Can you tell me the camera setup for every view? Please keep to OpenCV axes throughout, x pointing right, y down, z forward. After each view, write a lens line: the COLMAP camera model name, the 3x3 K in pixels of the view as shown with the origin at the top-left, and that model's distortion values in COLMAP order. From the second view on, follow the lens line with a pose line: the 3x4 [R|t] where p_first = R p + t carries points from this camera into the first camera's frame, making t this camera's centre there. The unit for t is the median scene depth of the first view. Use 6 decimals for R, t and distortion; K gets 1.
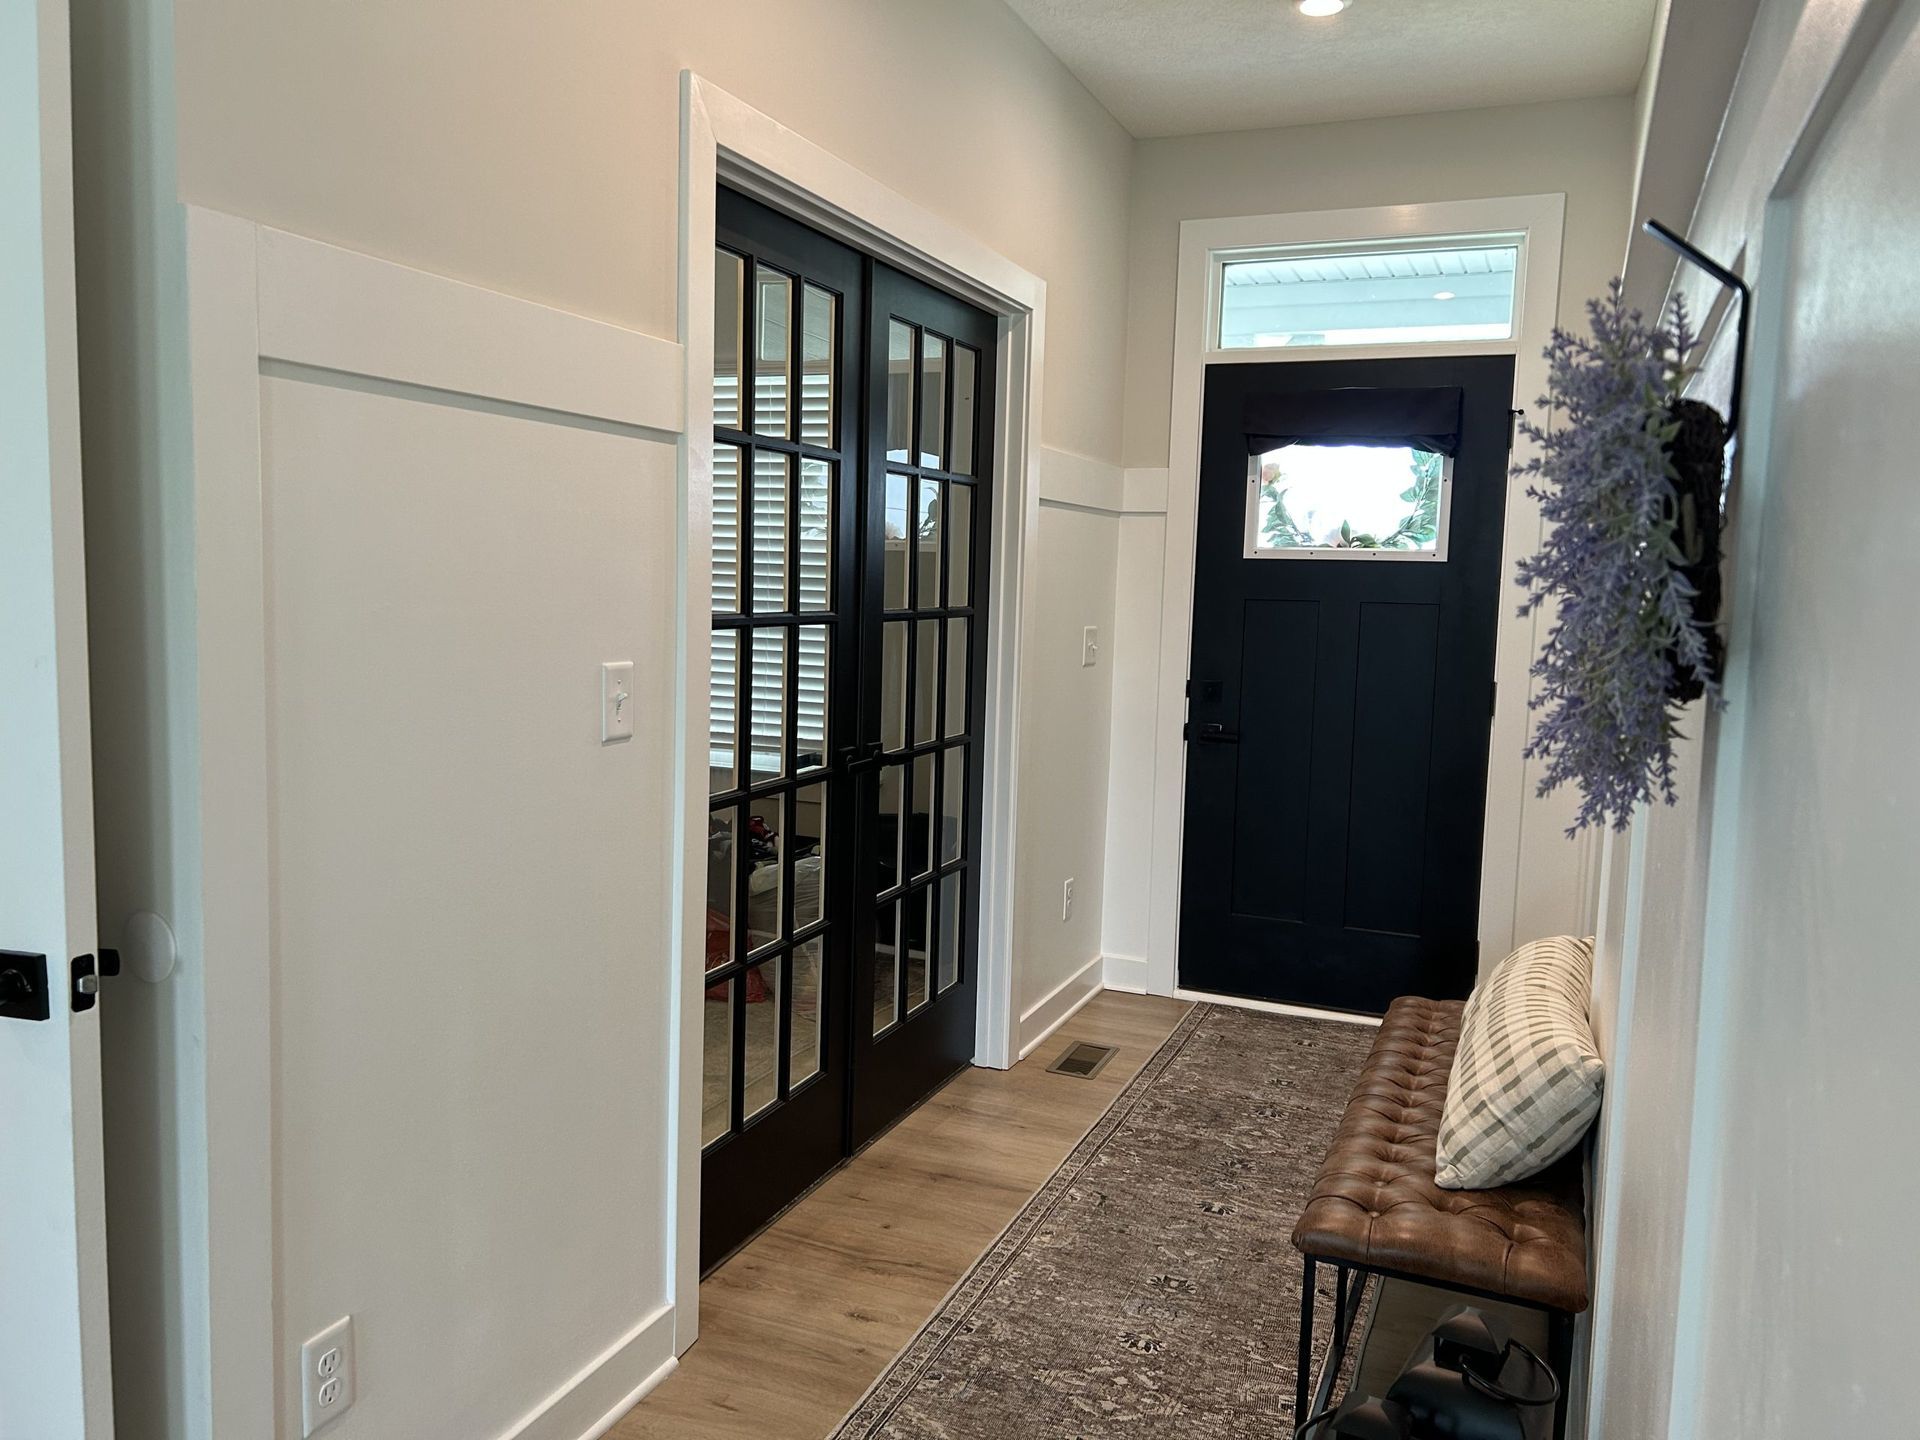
lens RADIAL K [[1451.3, 0, 960.0], [0, 1451.3, 720.0], [0, 0, 1]] dist [0.071879, -0.106211]
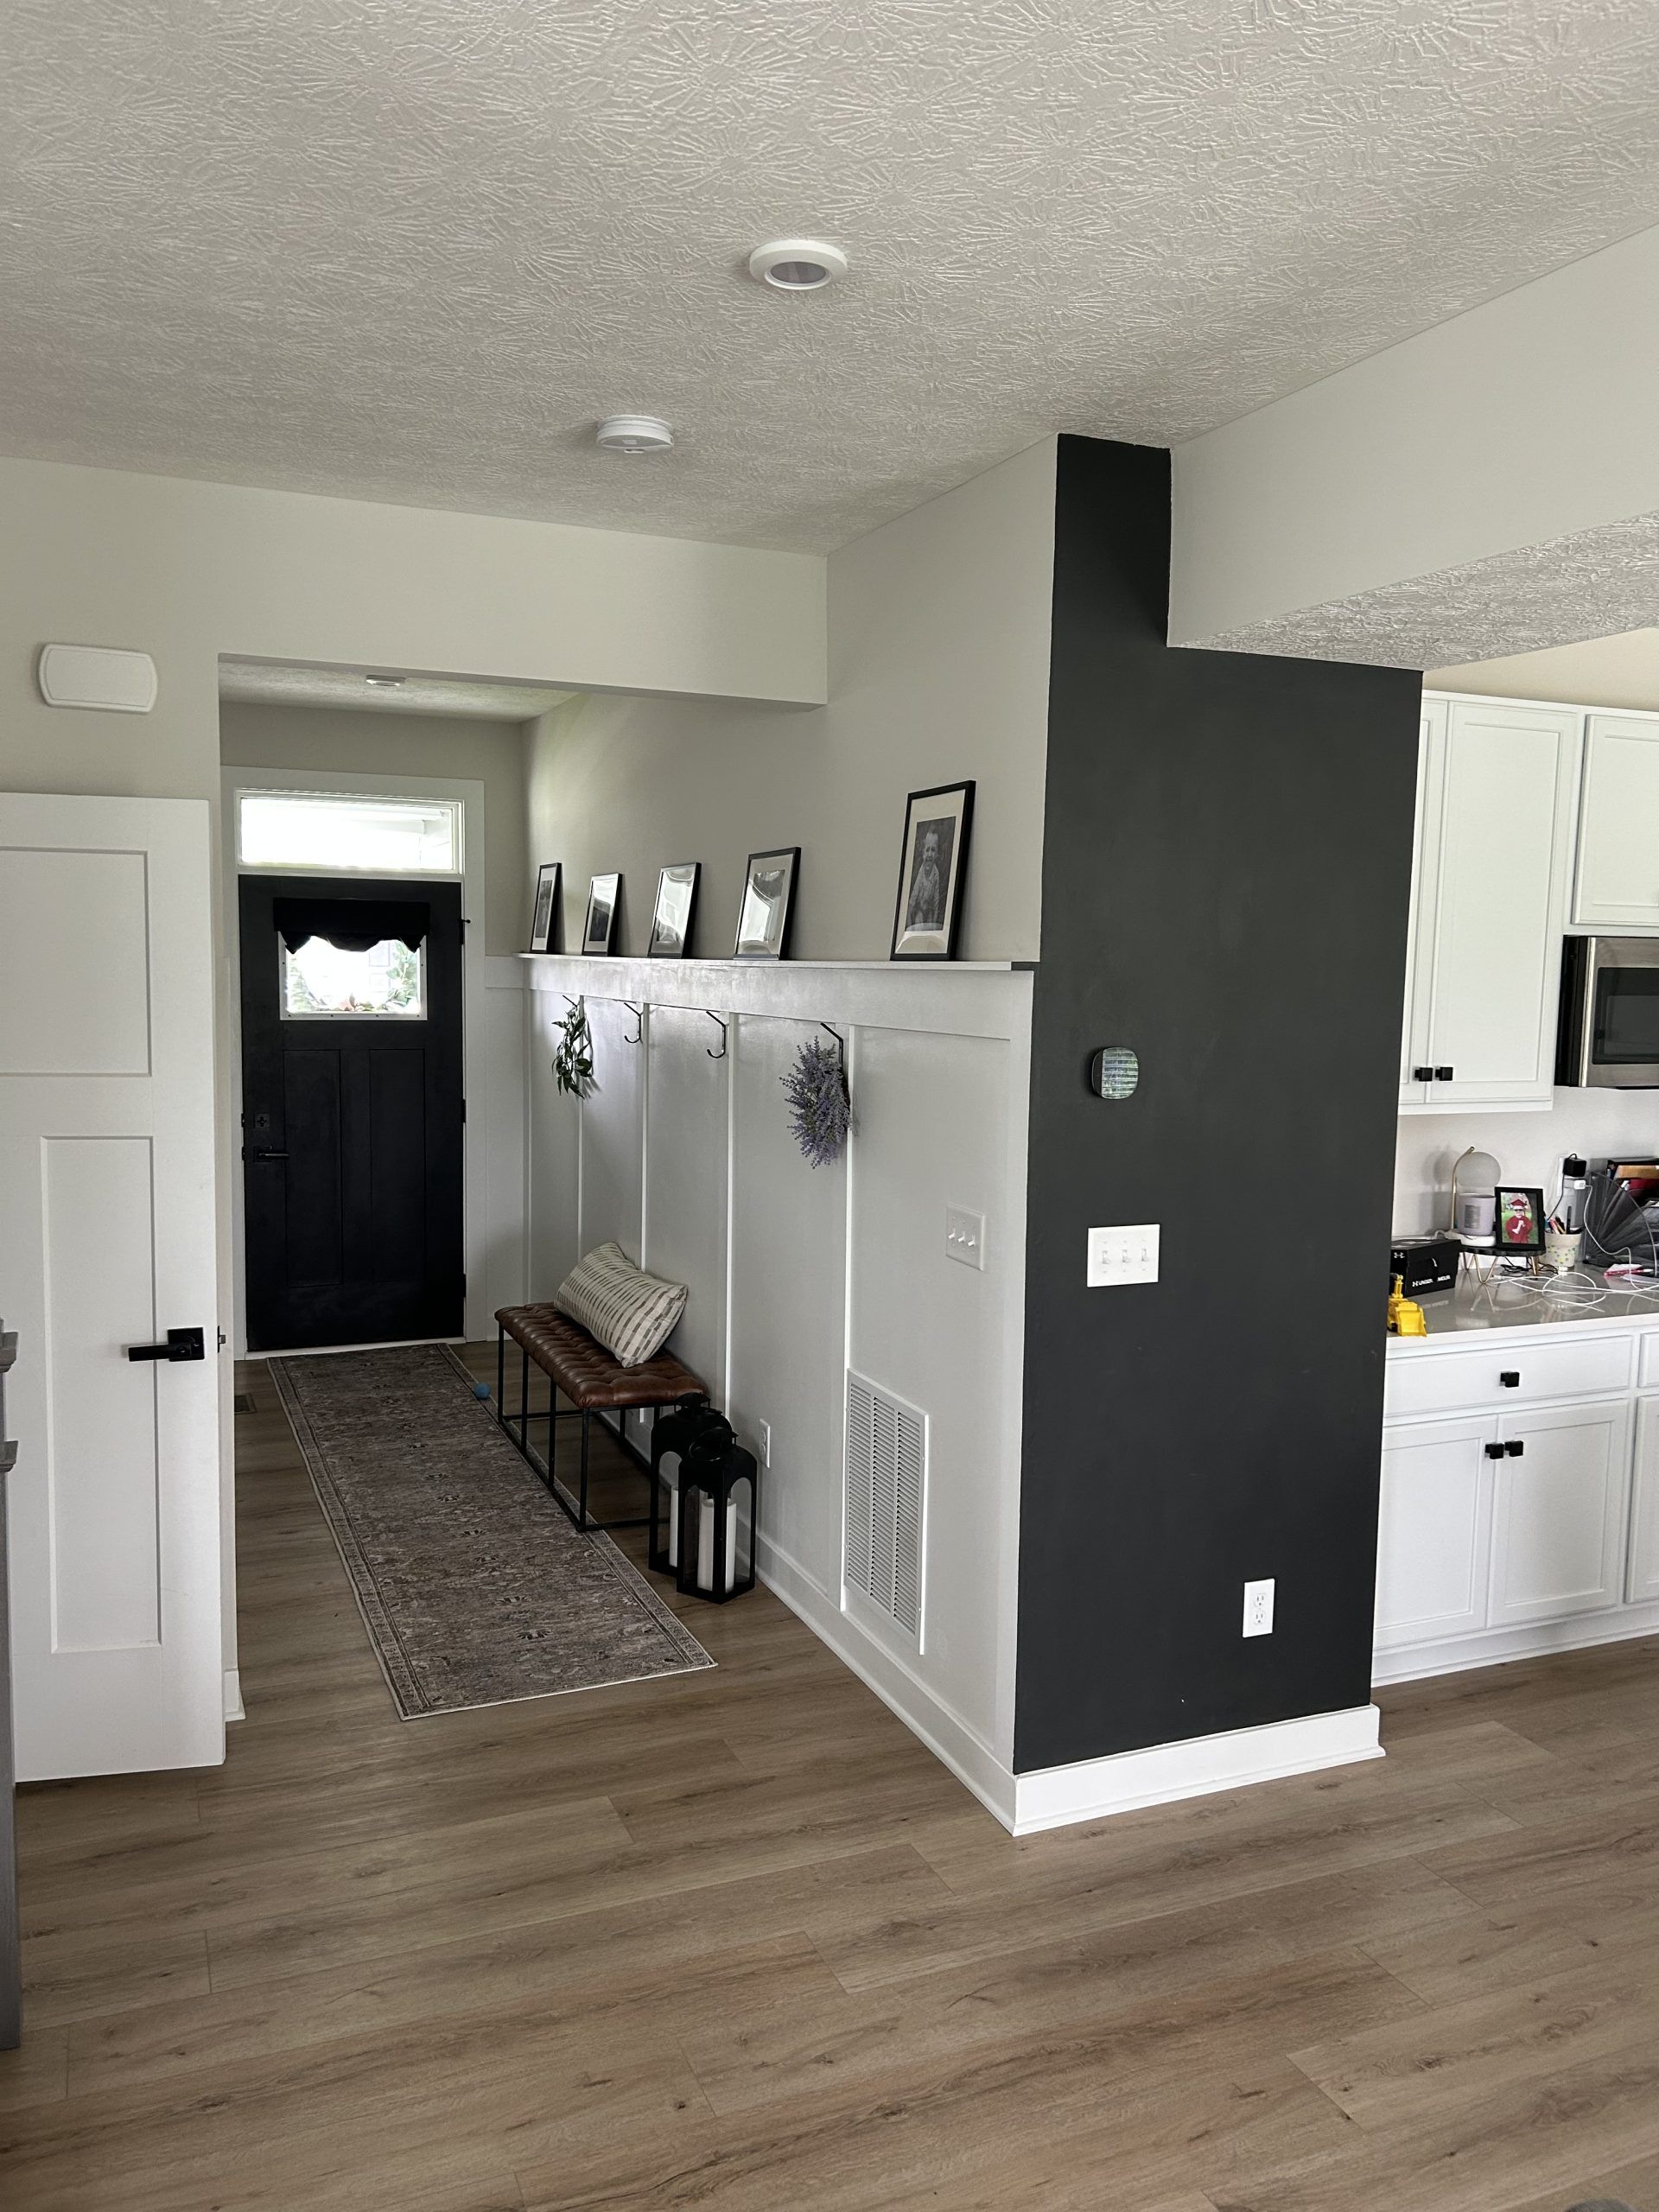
lens RADIAL K [[1672.0, 0, 829.5], [0, 1672.0, 1106.0], [0, 0, 1]] dist [0.071879, -0.106211]
pose [[0.704681, -0.082741, 0.704683, -0.593262], [0.078494, 0.996172, 0.038473, -0.056933], [-0.705169, 0.028203, 0.708479, -0.488722]]
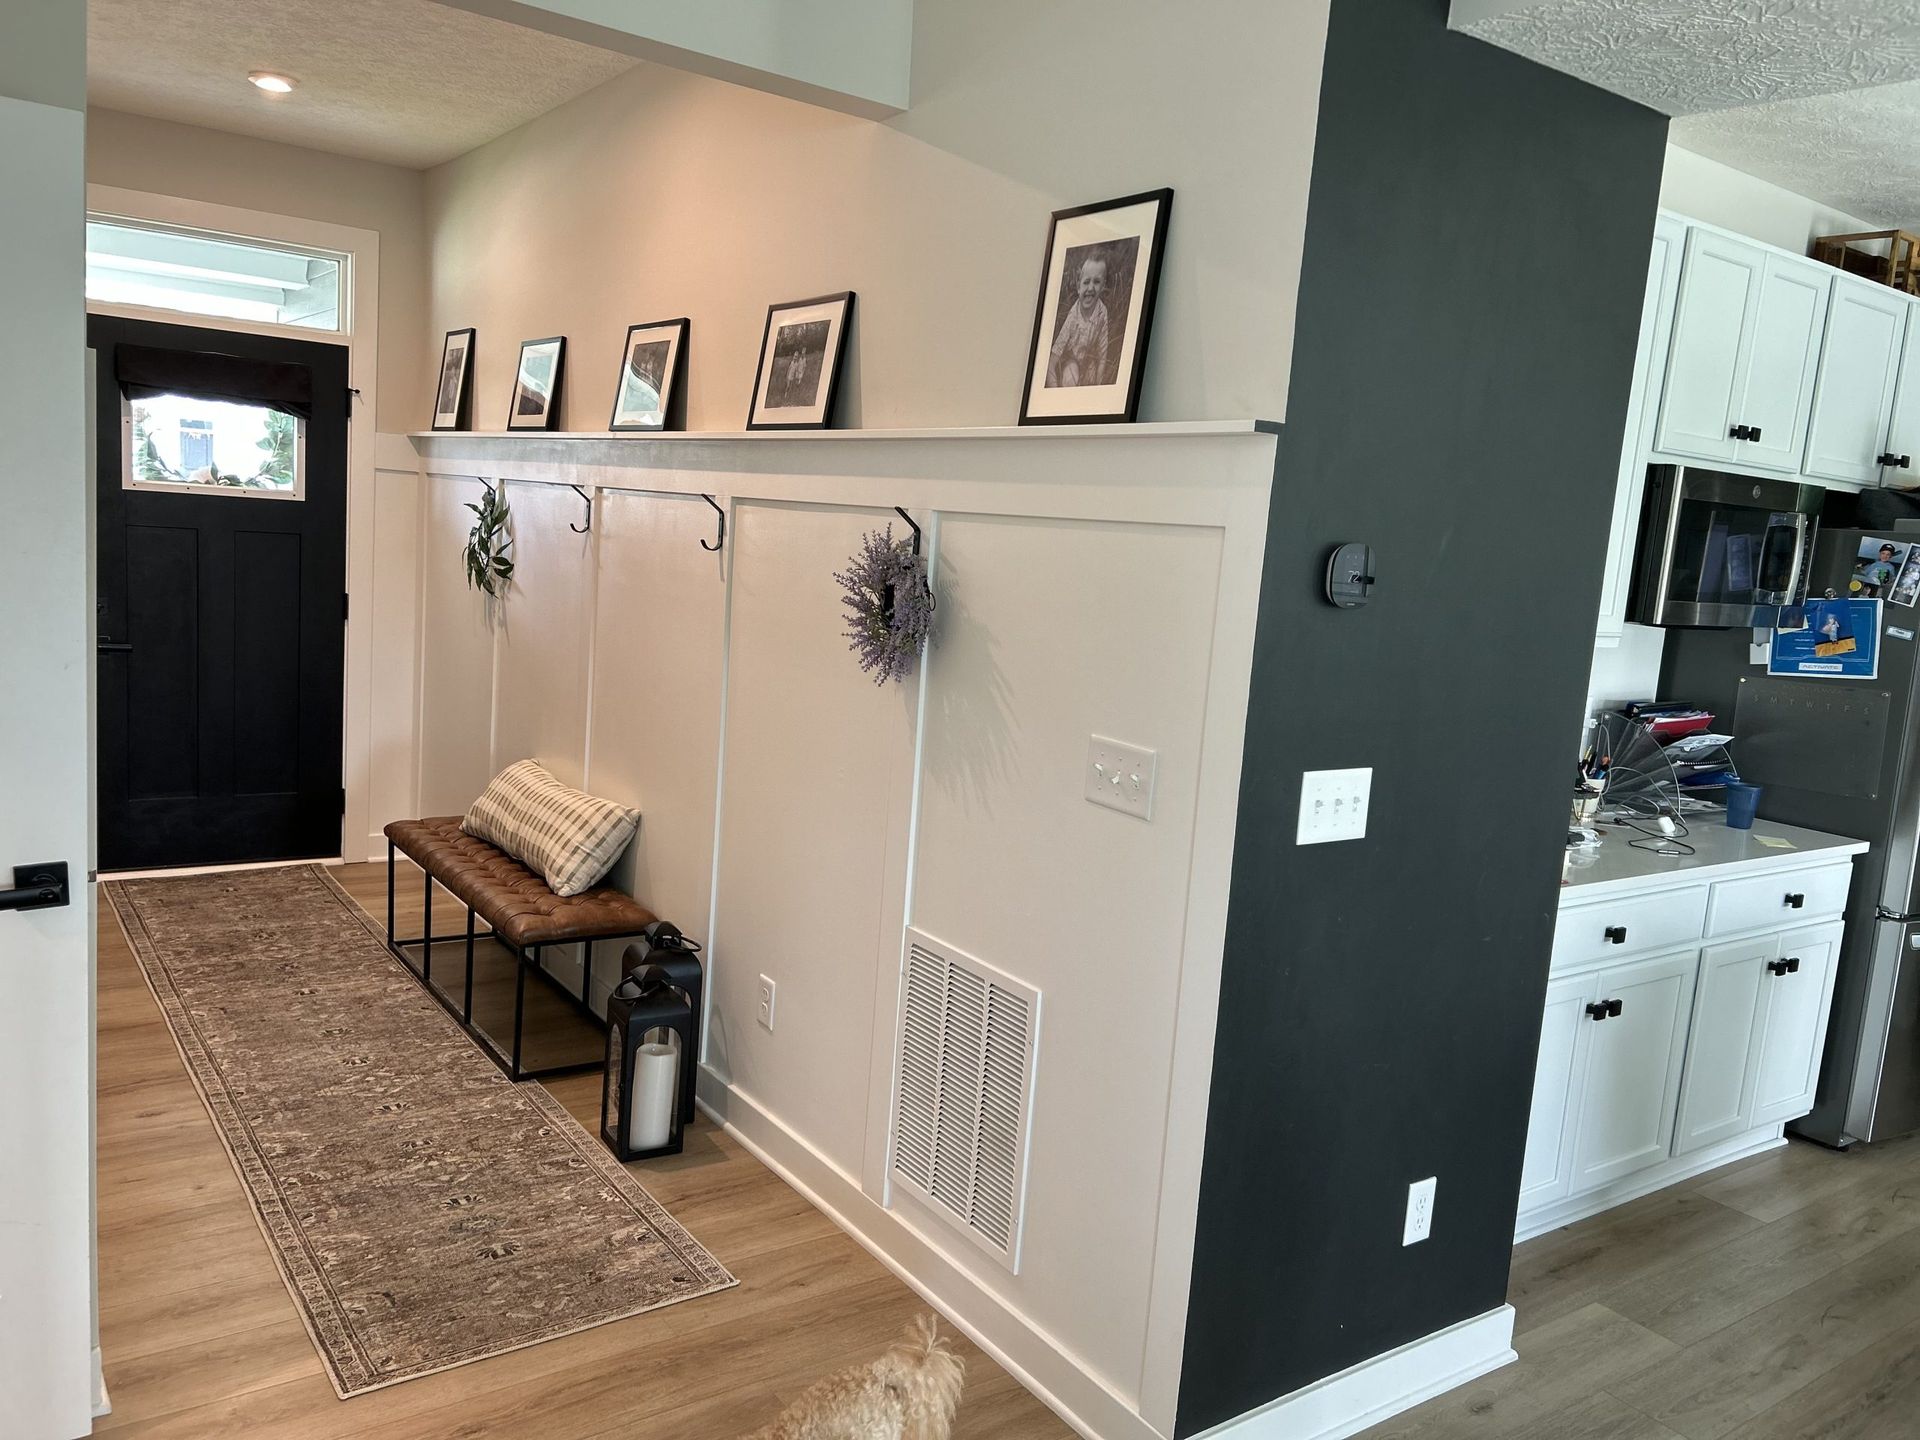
lens RADIAL K [[1460.3, 0, 960.0], [0, 1460.3, 720.0], [0, 0, 1]] dist [0.027838, -0.002584]
pose [[0.535581, -0.106907, 0.837690, -0.478677], [0.028765, 0.993688, 0.108425, -0.041348], [-0.843994, -0.033974, 0.535275, -0.194232]]
